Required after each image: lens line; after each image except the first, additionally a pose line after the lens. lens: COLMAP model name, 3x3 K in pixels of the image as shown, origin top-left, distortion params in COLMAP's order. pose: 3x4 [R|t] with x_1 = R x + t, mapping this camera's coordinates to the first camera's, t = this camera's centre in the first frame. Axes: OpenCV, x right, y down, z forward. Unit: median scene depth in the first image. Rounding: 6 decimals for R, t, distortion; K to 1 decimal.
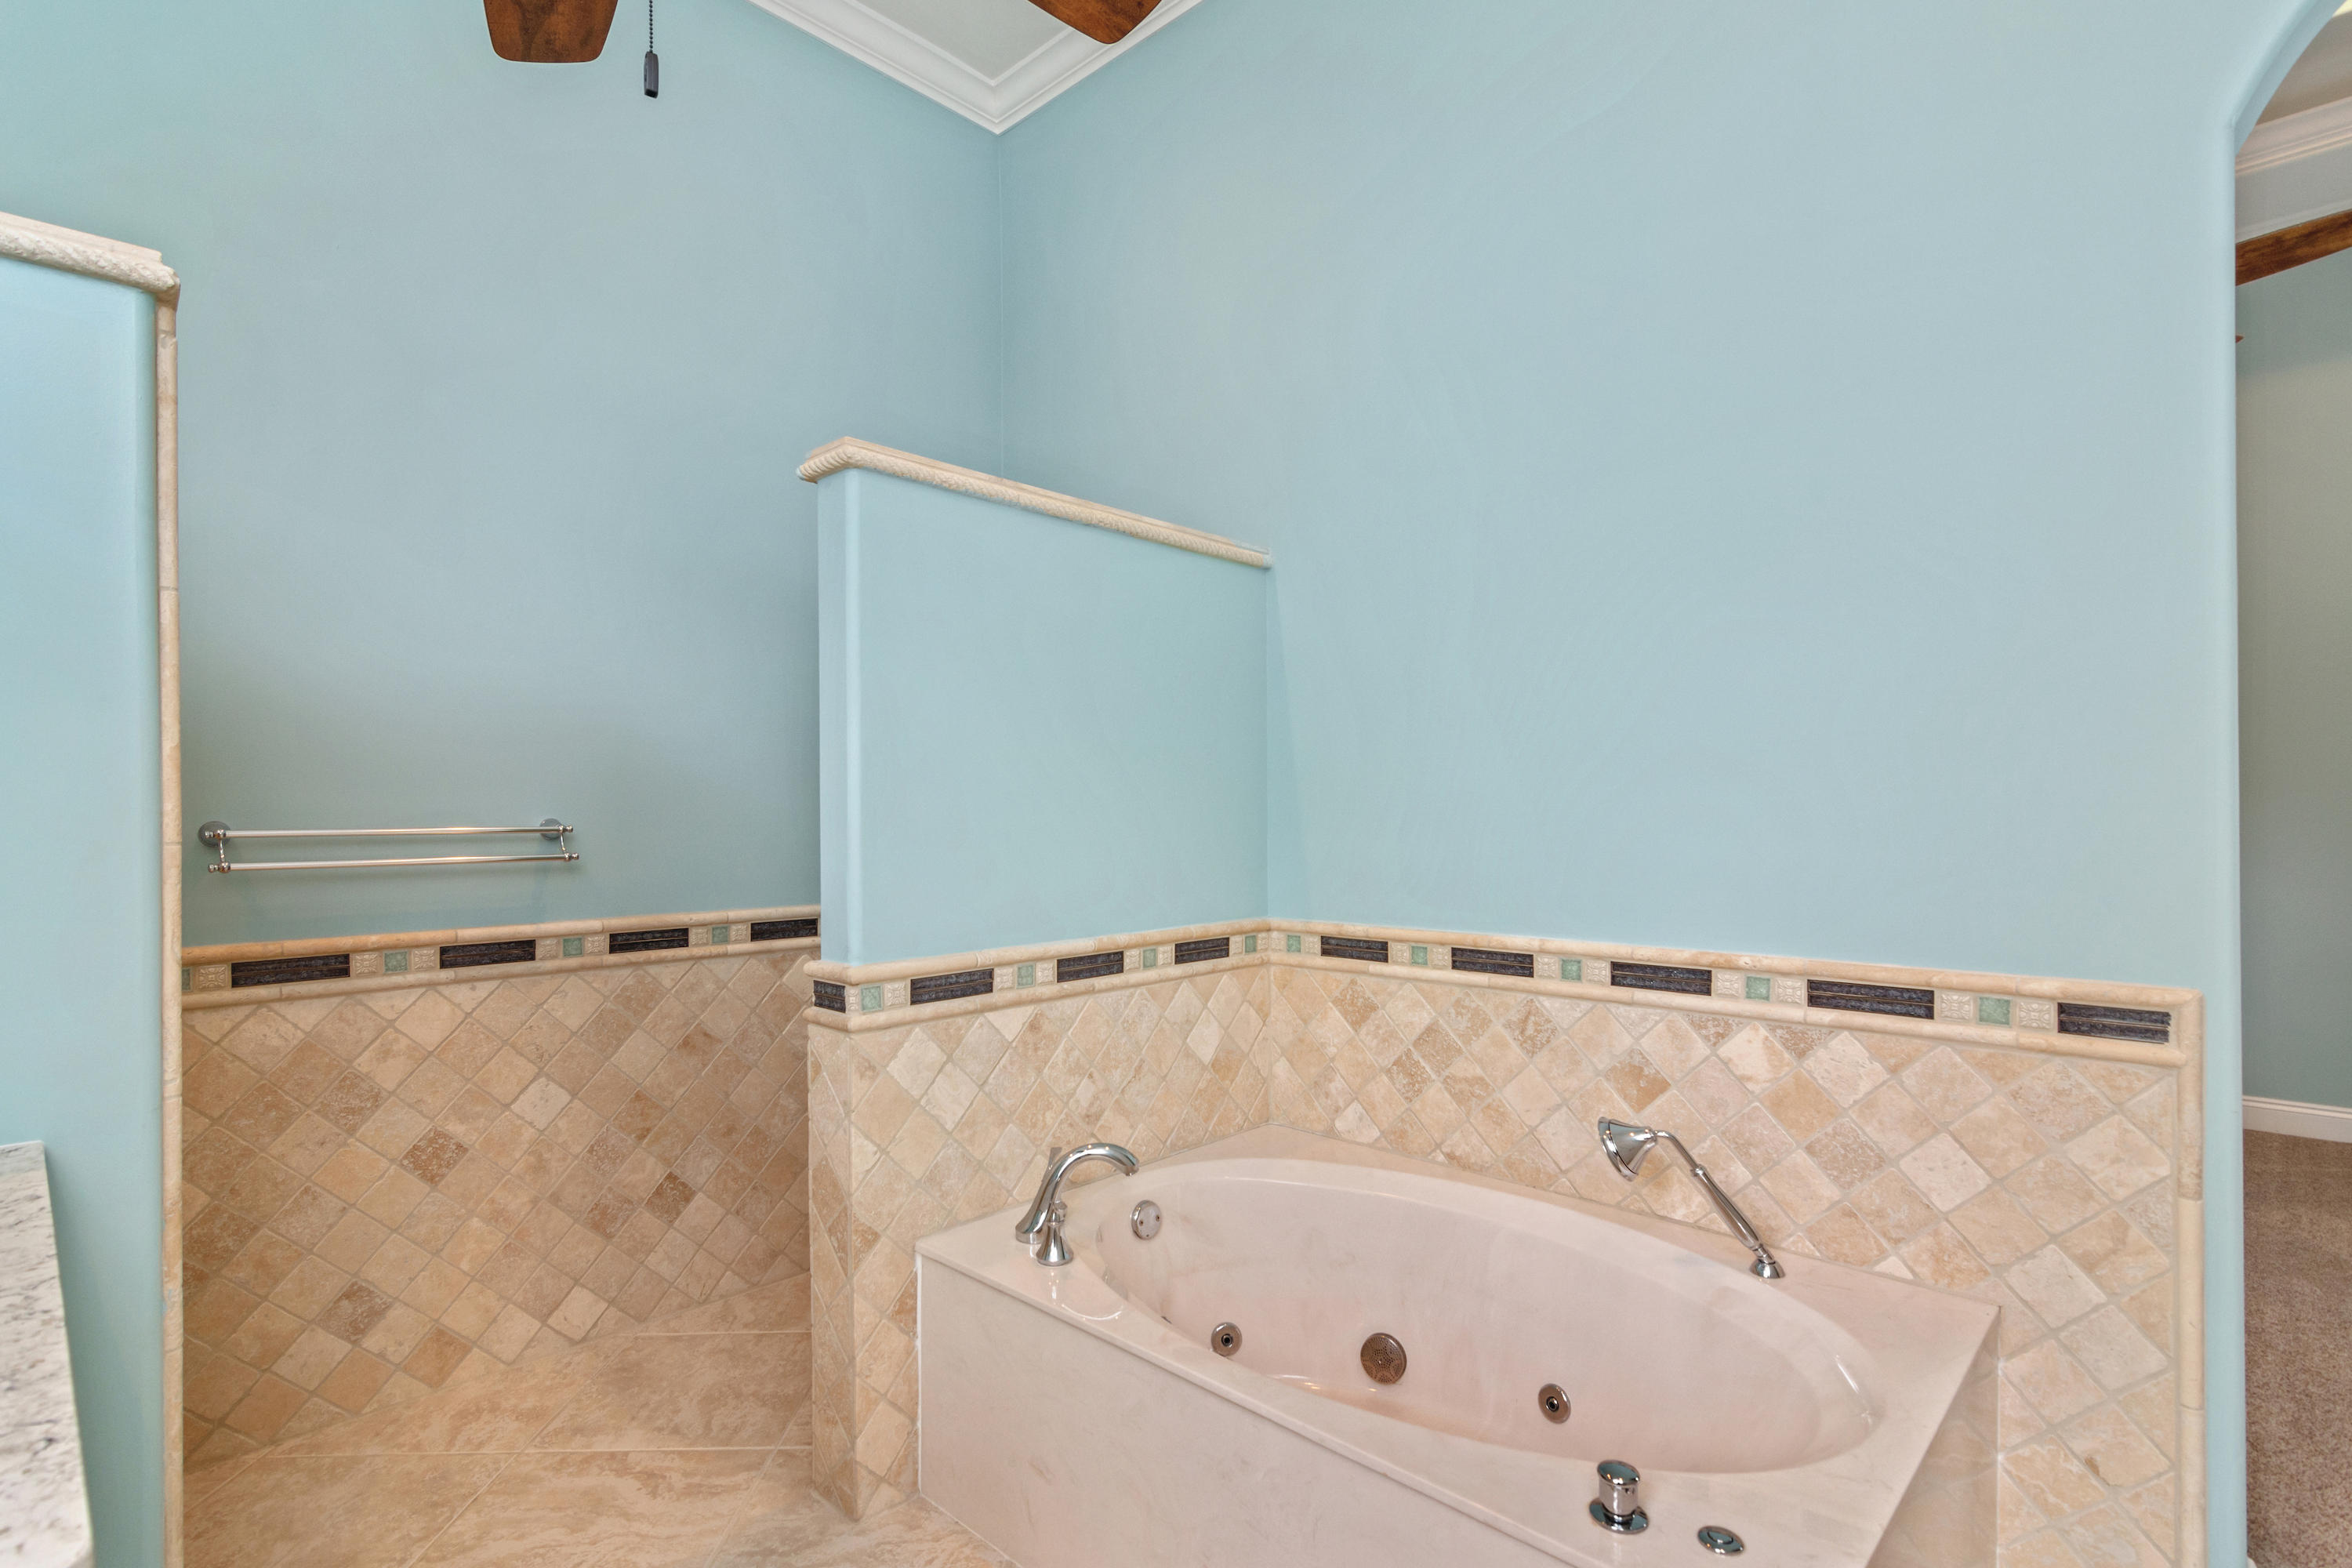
lens RADIAL K [[1146.6, 0, 1193.5], [0, 1146.6, 806.1], [0, 0, 1]] dist [-0.003978, 0.004993]
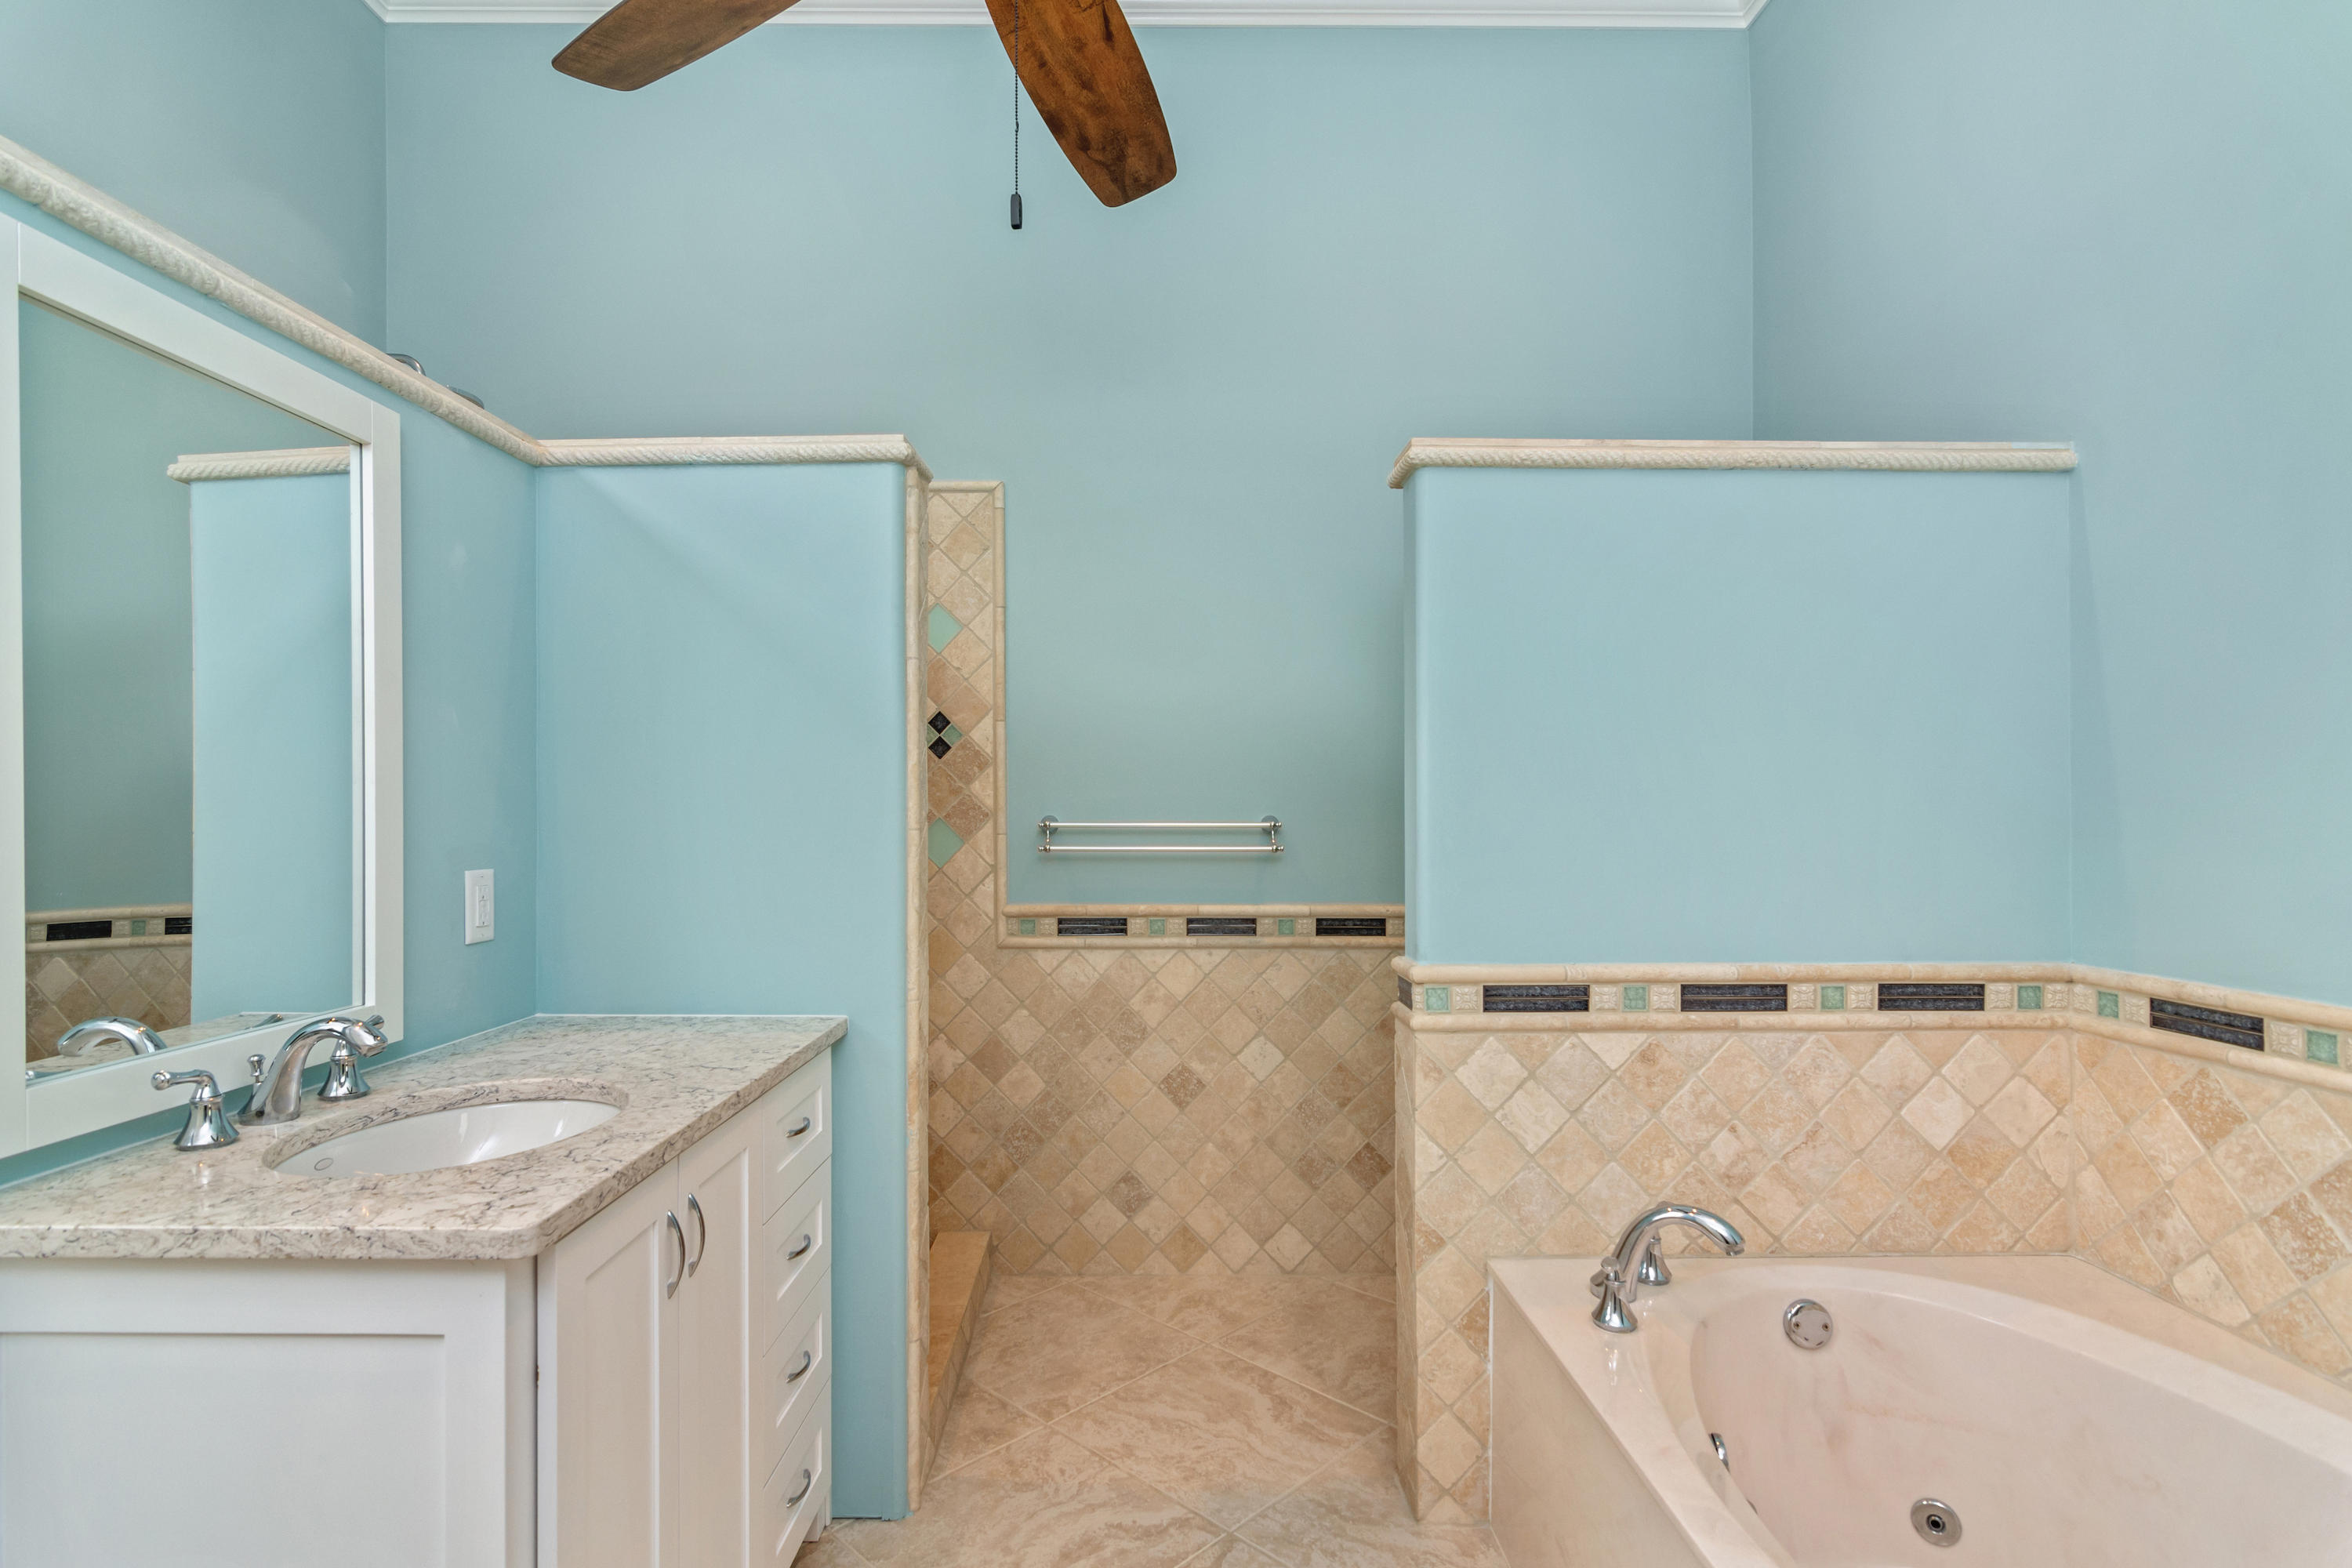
lens RADIAL K [[1146.6, 0, 1159.8], [0, 1146.6, 798.4], [0, 0, 1]] dist [-0.003978, 0.004993]
pose [[0.691761, -0.002655, -0.722122, 0.238846], [-0.003610, 0.999968, -0.007135, 0.001767], [0.722118, 0.007543, 0.691729, 0.124749]]
